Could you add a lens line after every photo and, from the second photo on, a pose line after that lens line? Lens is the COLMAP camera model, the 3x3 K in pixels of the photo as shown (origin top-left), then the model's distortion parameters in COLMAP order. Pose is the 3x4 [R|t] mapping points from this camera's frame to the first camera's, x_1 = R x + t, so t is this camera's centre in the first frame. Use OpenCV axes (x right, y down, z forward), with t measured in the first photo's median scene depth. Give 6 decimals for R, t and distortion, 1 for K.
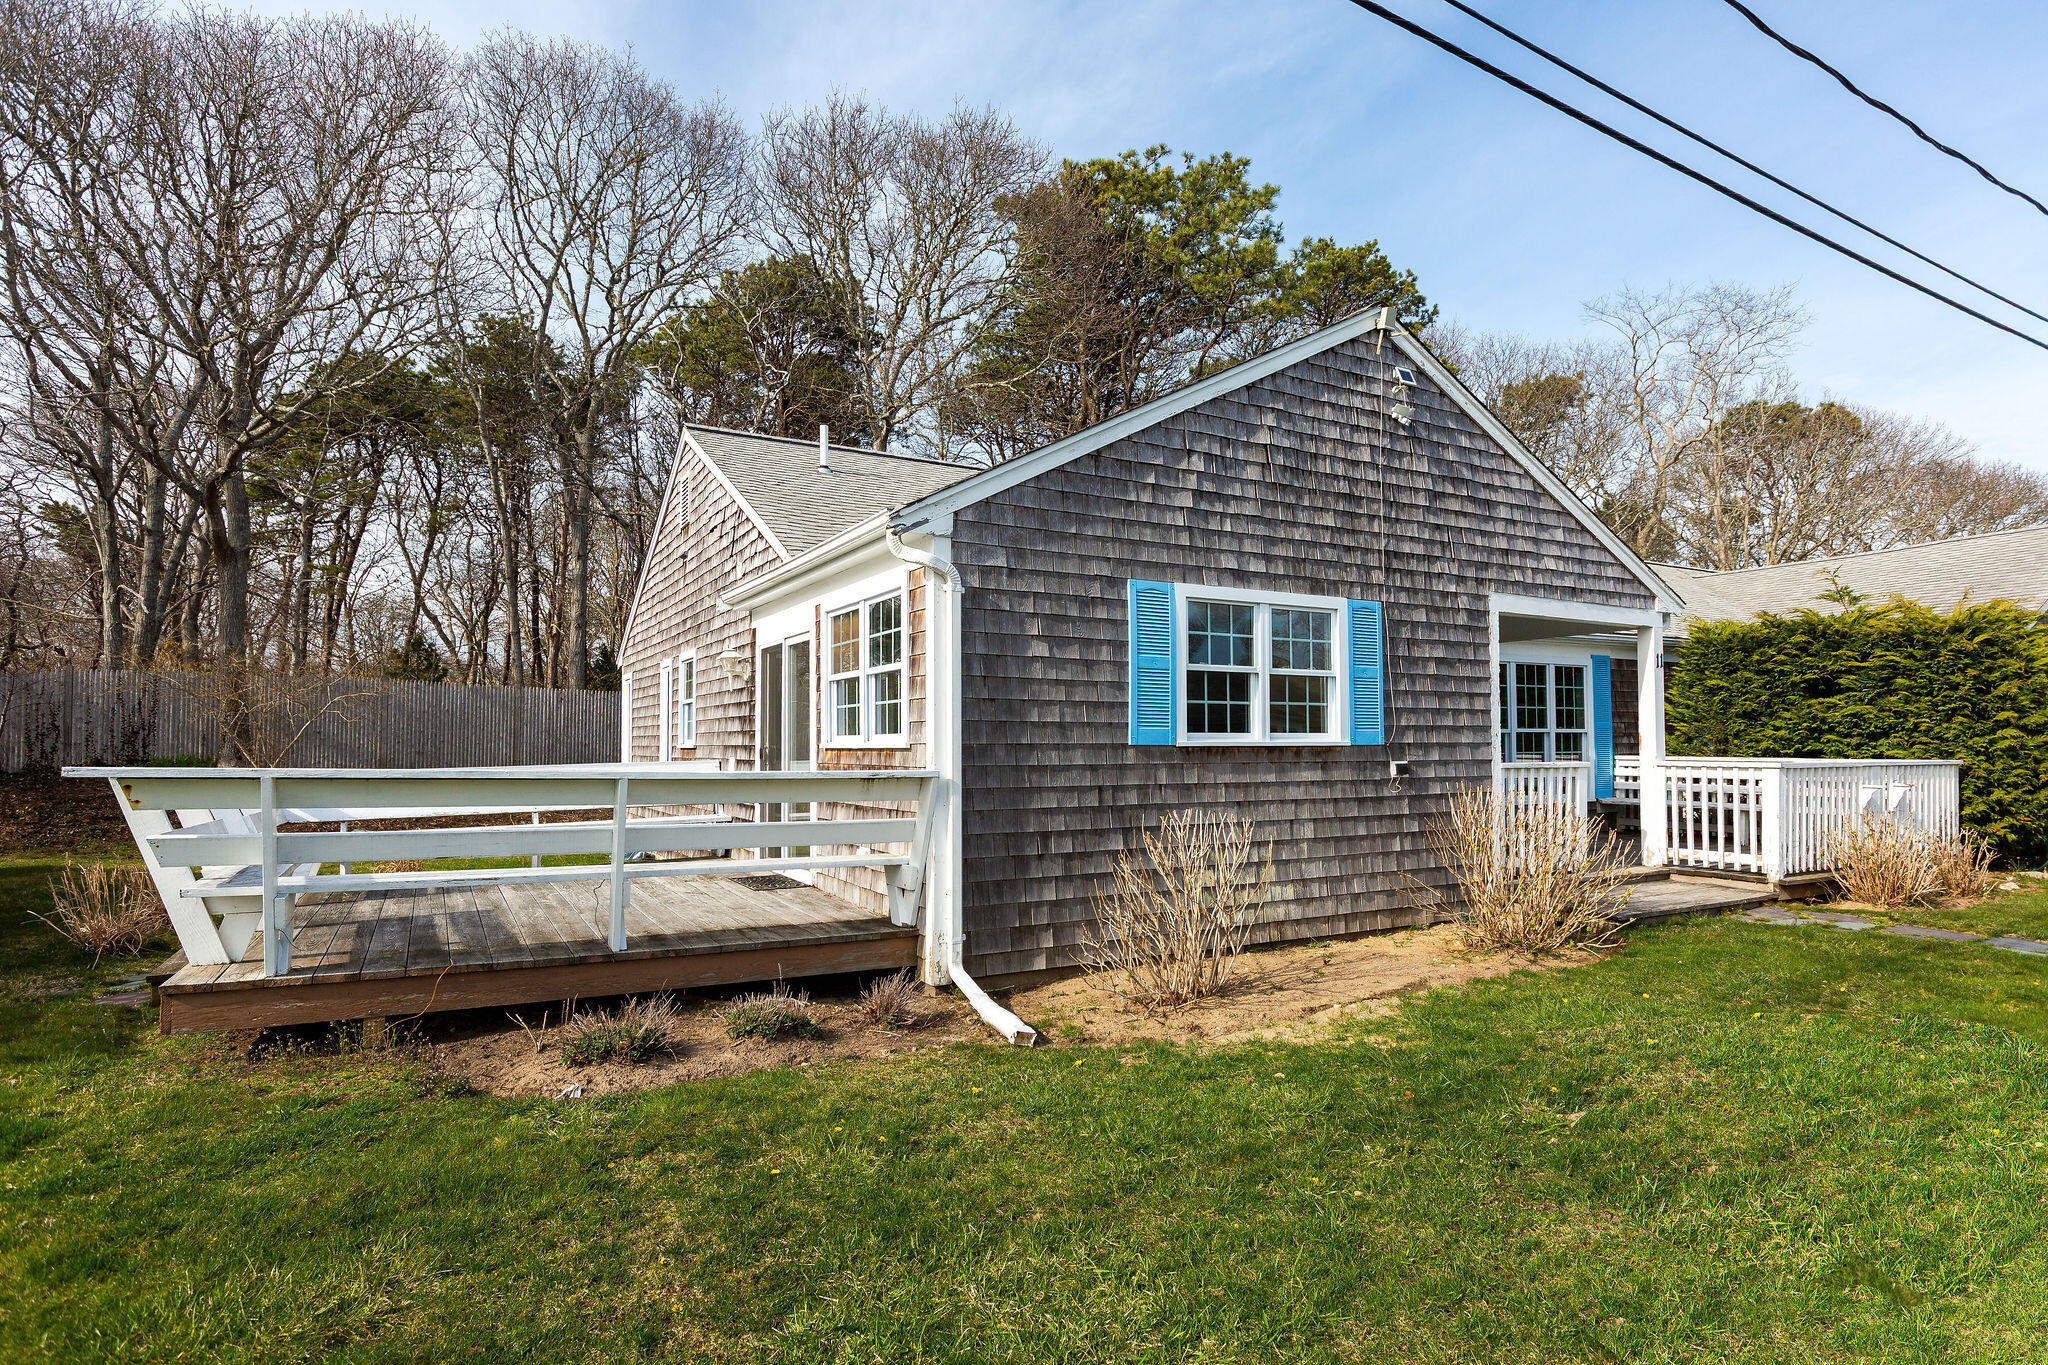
lens RADIAL K [[991.0, 0, 1004.4], [0, 991.0, 711.9], [0, 0, 1]] dist [0.001523, 0.000241]
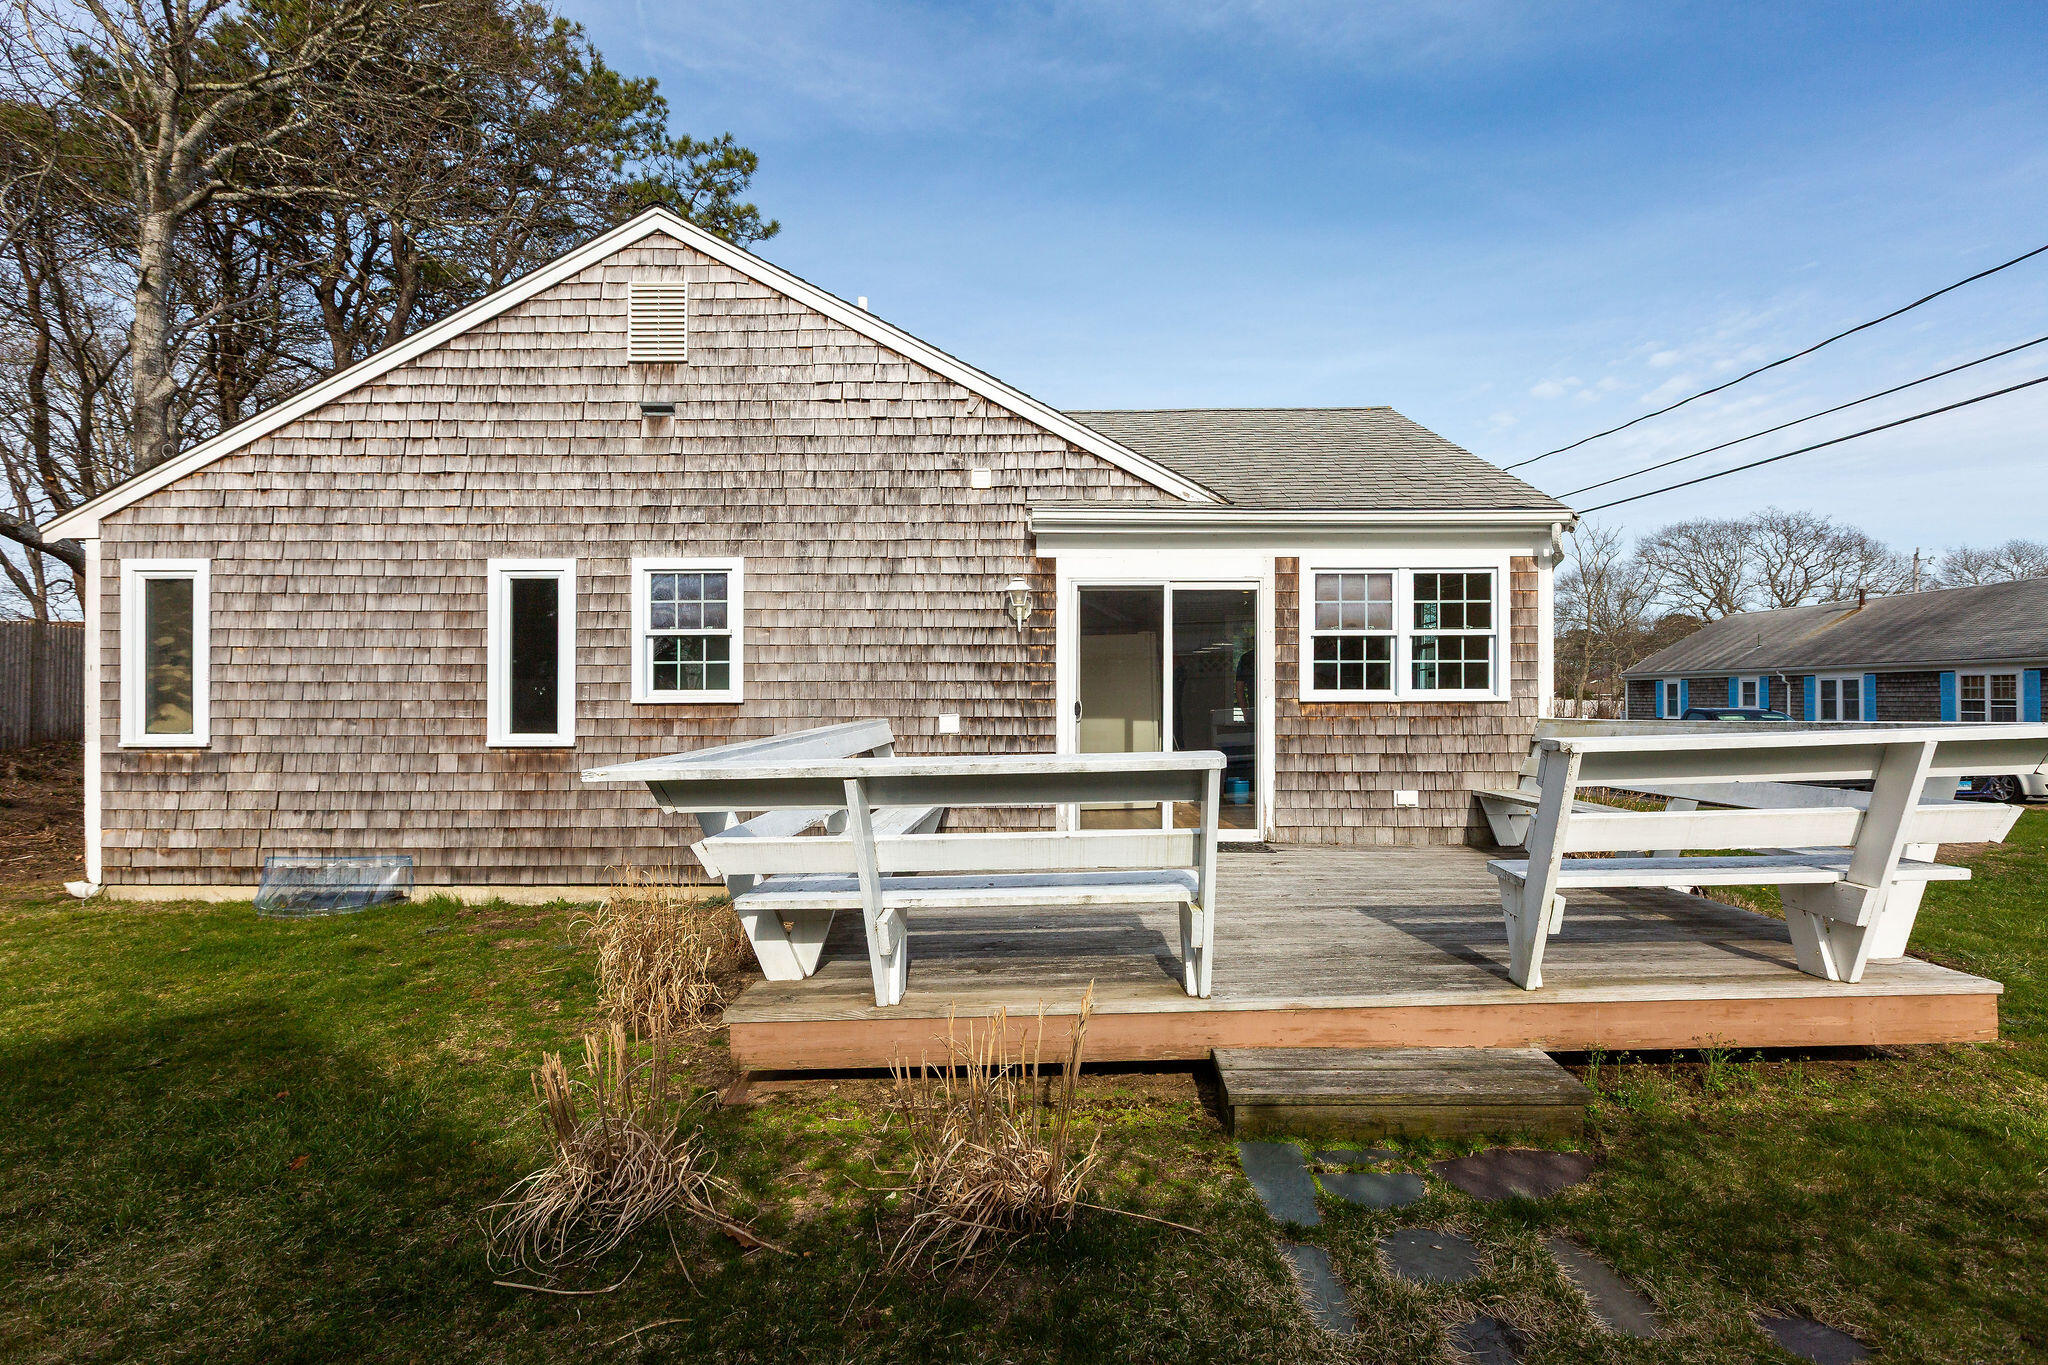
lens RADIAL K [[999.1, 0, 973.2], [0, 999.1, 708.8], [0, 0, 1]] dist [0.000378, 0.000702]
pose [[0.509201, 0.002645, 0.860644, -1.232930], [-0.029601, 0.999457, 0.014442, 0.039100], [-0.860139, -0.032830, 0.509003, 0.774760]]
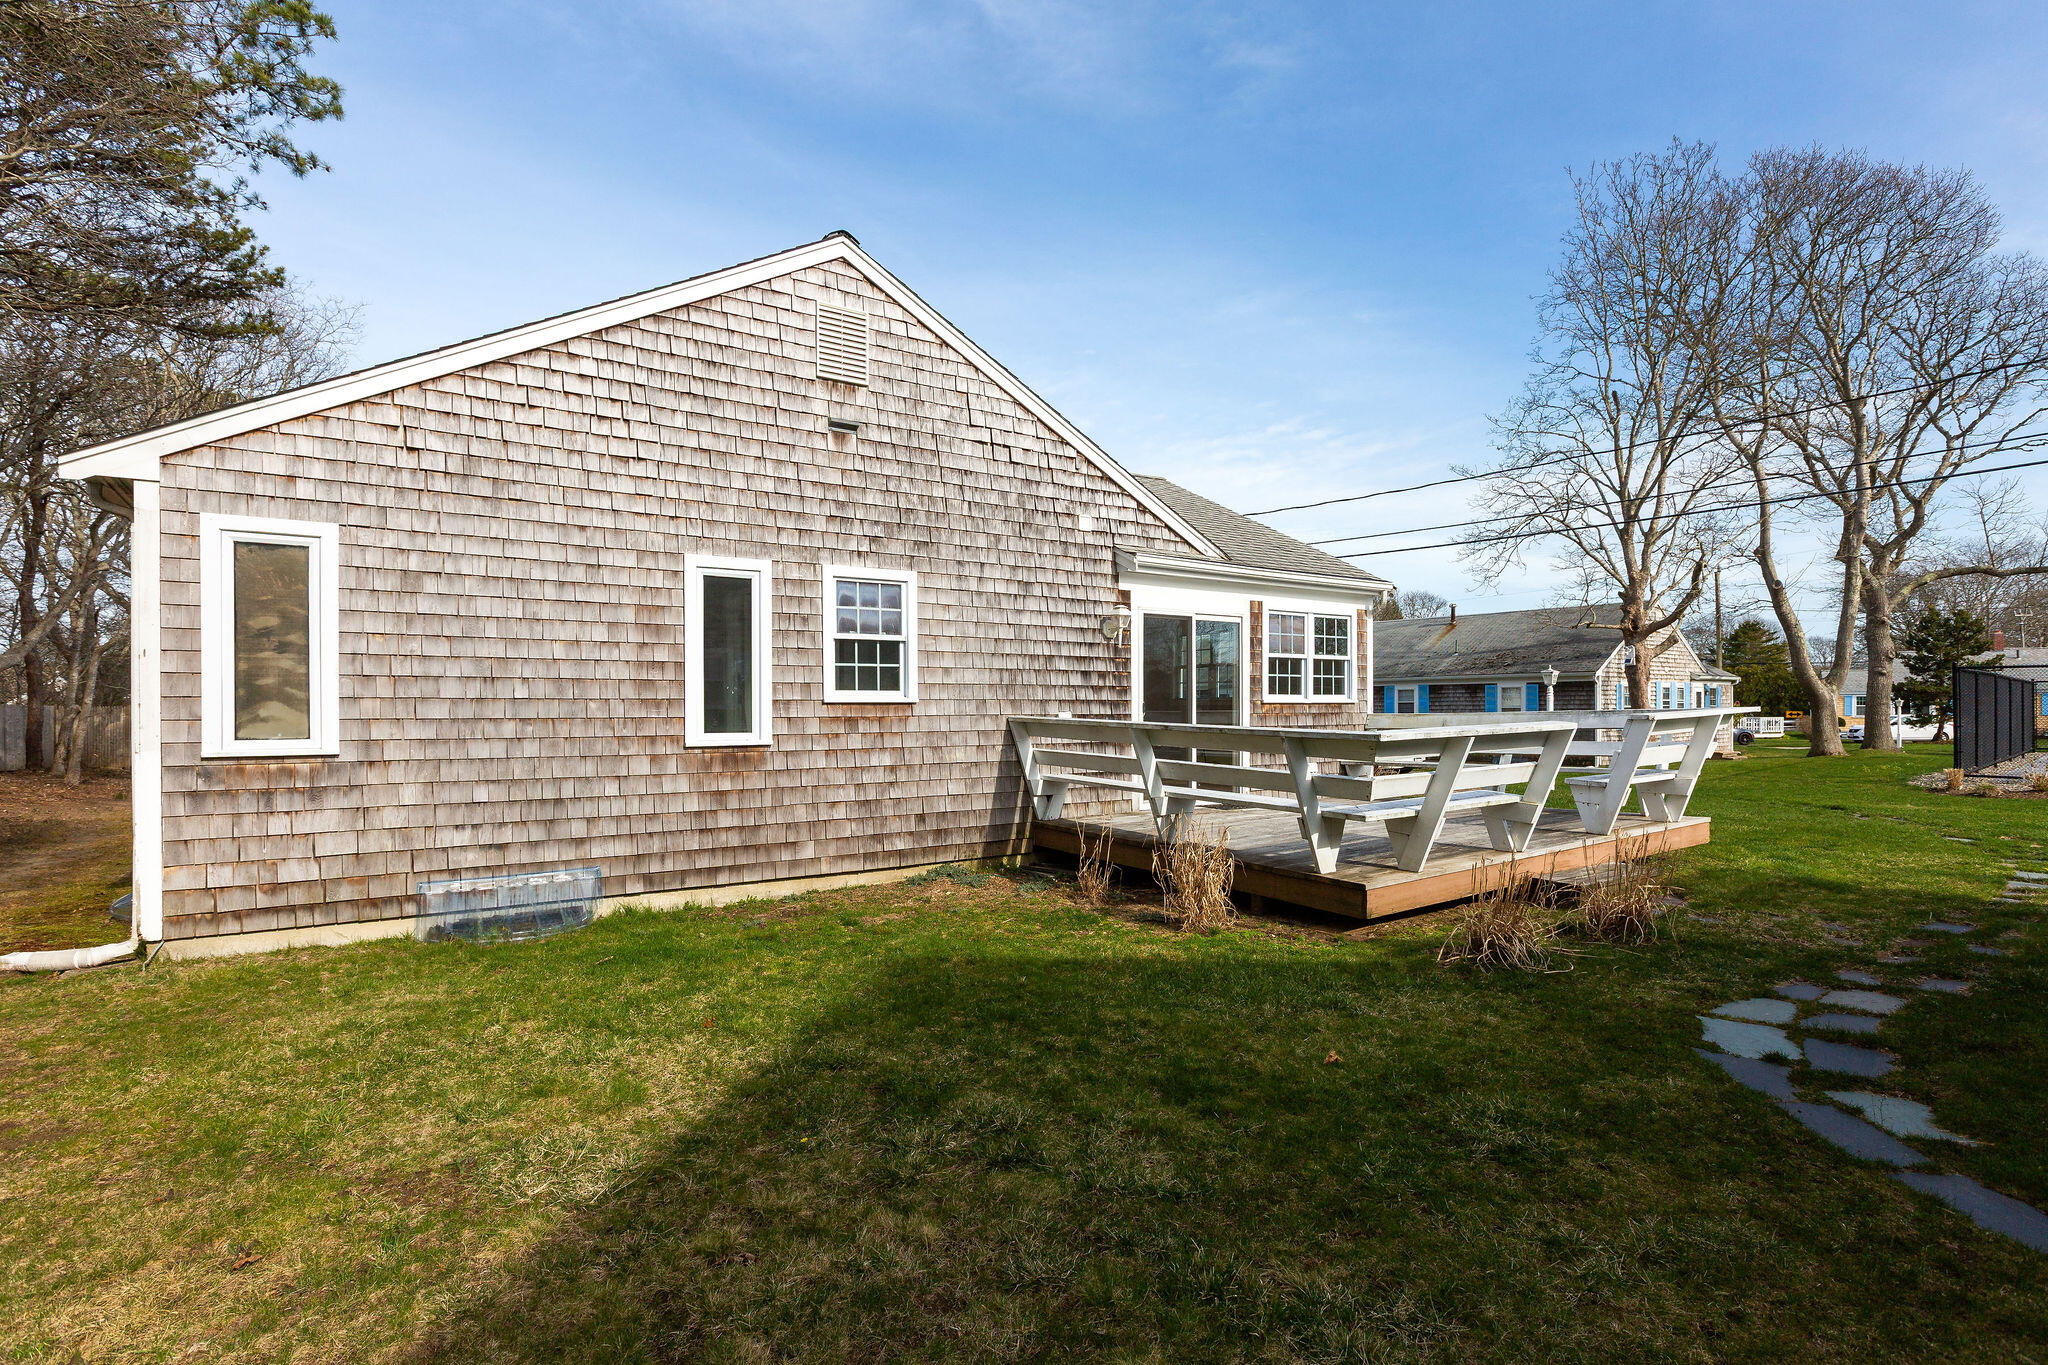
lens RADIAL K [[1074.1, 0, 988.1], [0, 1074.1, 714.5], [0, 0, 1]] dist [-0.003469, 0.000718]
pose [[-0.084999, -0.002303, 0.996378, -1.705897], [-0.031877, 0.999492, -0.000409, 0.066734], [-0.995871, -0.031796, -0.085029, 1.530339]]
